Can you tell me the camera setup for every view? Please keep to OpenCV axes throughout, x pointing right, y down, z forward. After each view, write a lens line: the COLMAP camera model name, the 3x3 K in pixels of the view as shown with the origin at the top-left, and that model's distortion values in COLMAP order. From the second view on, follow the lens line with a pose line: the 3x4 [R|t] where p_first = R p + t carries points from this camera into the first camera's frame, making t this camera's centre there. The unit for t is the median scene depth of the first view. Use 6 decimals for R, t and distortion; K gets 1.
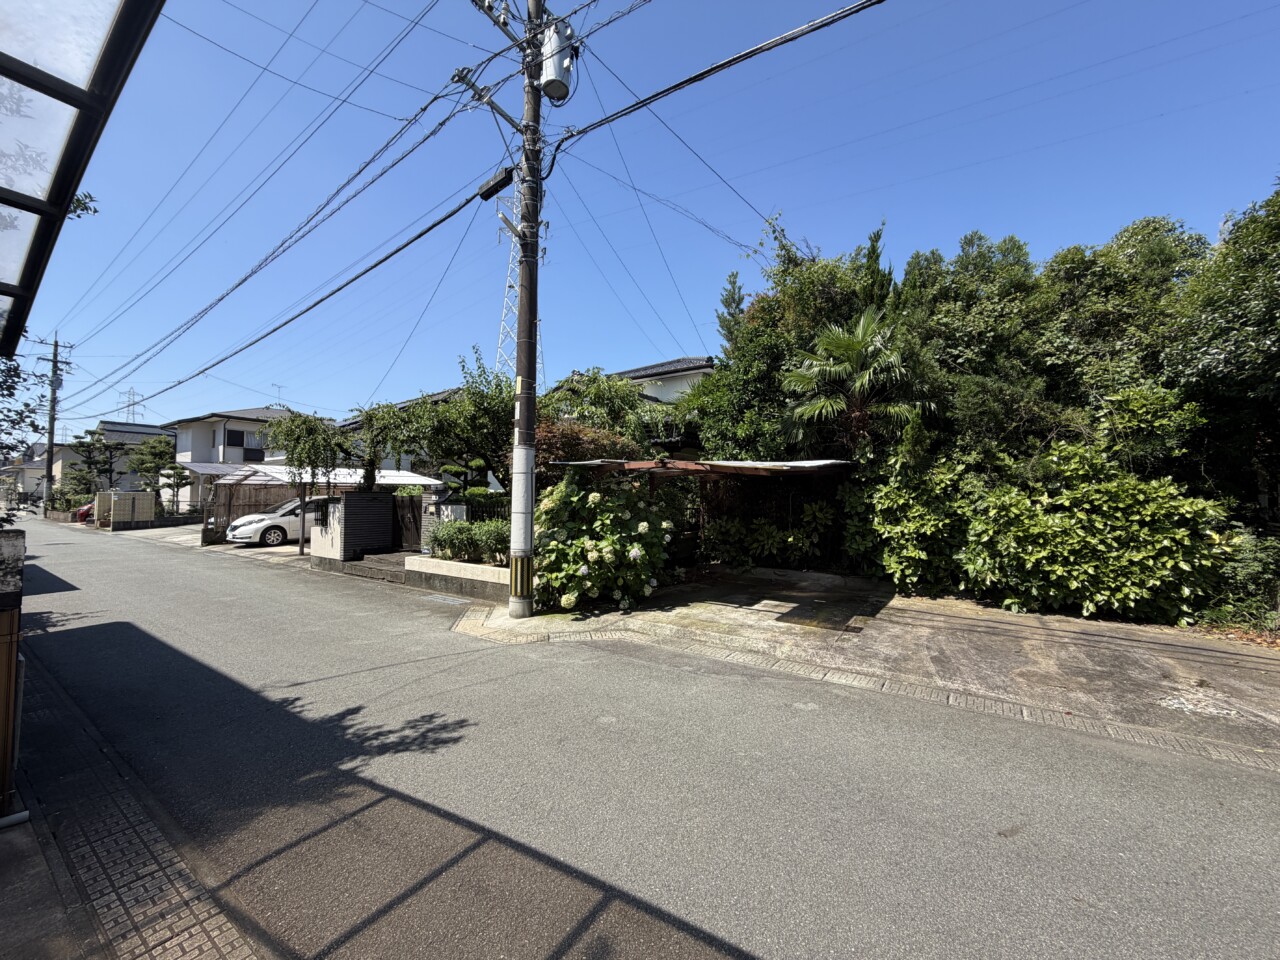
lens RADIAL K [[507.8, 0, 637.9], [0, 507.8, 482.4], [0, 0, 1]] dist [0.000207, -0.000185]
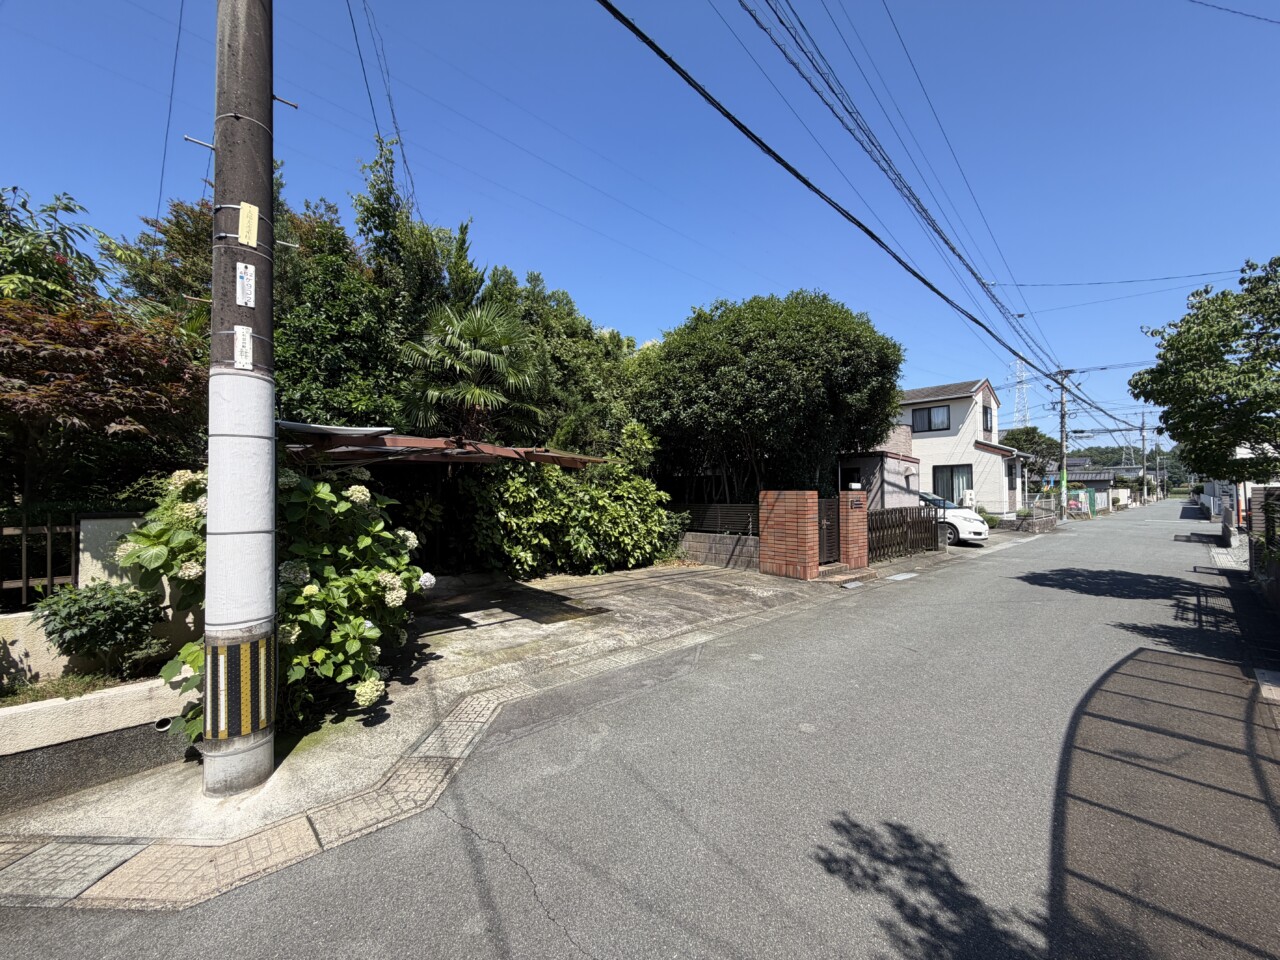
lens RADIAL K [[507.8, 0, 638.7], [0, 507.8, 479.8], [0, 0, 1]] dist [0.000207, -0.000185]
pose [[0.221411, 0.017597, 0.975022, -0.568705], [-0.025344, 0.999603, -0.012286, 0.013996], [-0.974851, -0.021991, 0.221769, 0.595220]]
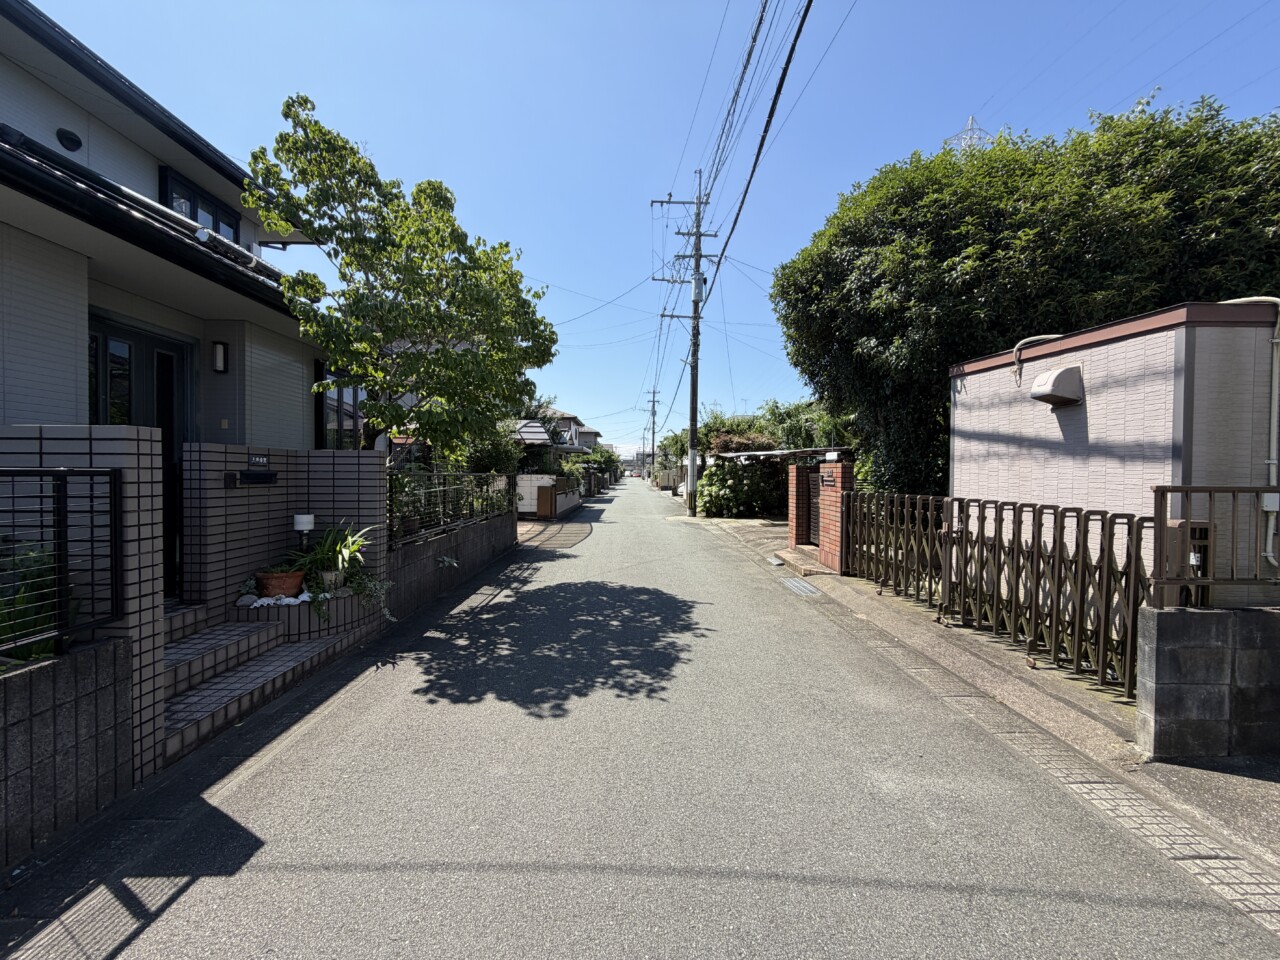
lens RADIAL K [[507.8, 0, 641.7], [0, 507.8, 481.9], [0, 0, 1]] dist [0.000207, -0.000185]
pose [[0.585176, 0.012106, -0.810816, 1.673543], [0.018909, 0.999413, 0.028568, 0.015908], [0.810686, -0.032049, 0.584603, -0.665443]]
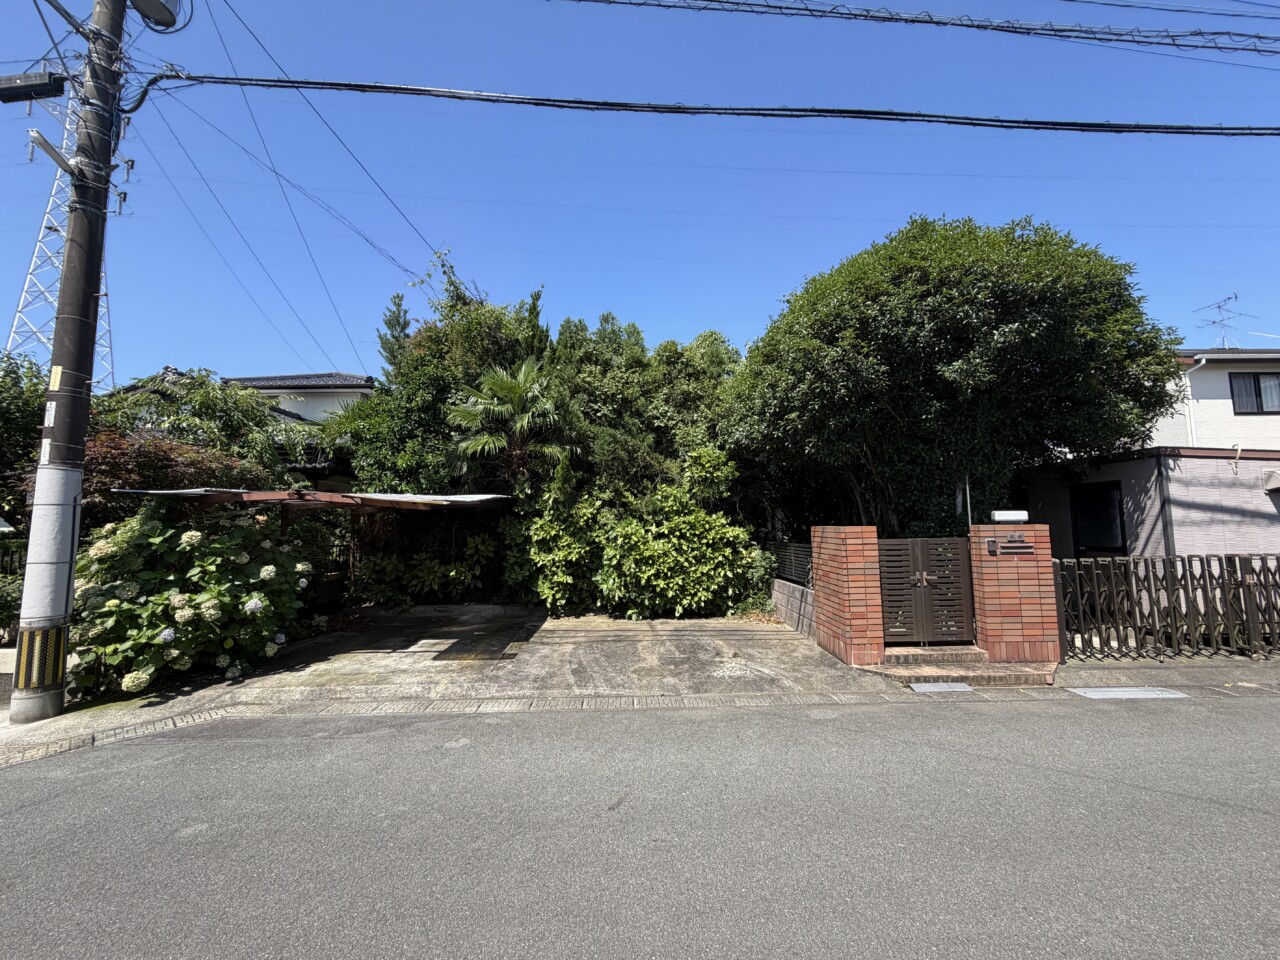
lens RADIAL K [[507.8, 0, 637.4], [0, 507.8, 481.8], [0, 0, 1]] dist [0.000207, -0.000185]
pose [[0.809495, 0.035916, 0.586027, 0.008224], [0.000361, 0.998097, -0.061668, -0.006637], [-0.587127, 0.050131, 0.807941, -0.024065]]
